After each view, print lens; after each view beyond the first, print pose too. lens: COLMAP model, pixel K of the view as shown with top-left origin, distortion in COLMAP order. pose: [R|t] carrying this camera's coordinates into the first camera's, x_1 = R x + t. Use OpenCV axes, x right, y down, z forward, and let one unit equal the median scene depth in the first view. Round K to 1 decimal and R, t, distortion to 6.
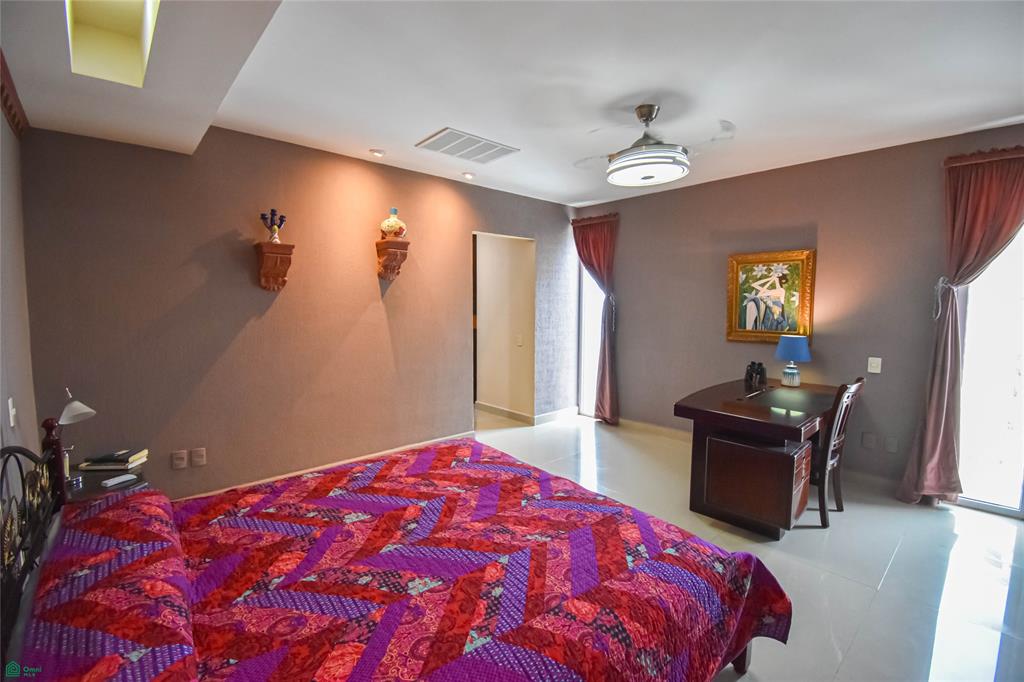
lens RADIAL K [[447.3, 0, 510.4], [0, 447.3, 338.2], [0, 0, 1]] dist [0.000065, -0.007818]
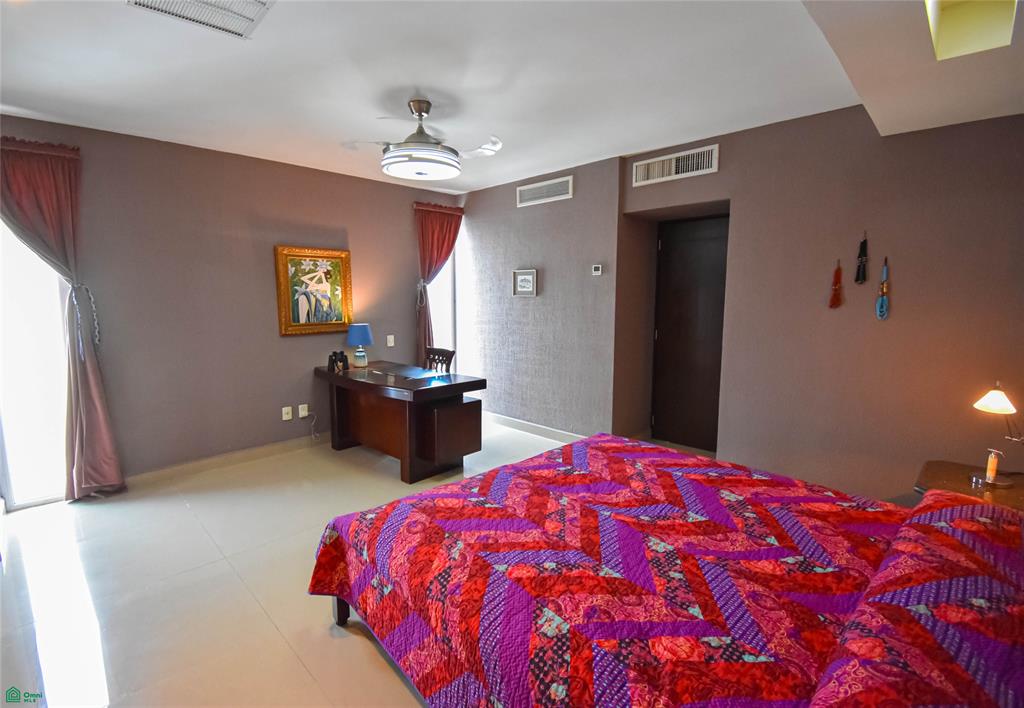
lens RADIAL K [[458.4, 0, 511.4], [0, 458.4, 352.4], [0, 0, 1]] dist [-0.006846, -0.005729]
pose [[-0.037899, -0.128944, 0.990927, -0.588893], [0.085240, 0.987608, 0.131772, -0.056484], [-0.995639, 0.089461, -0.026438, 0.641821]]
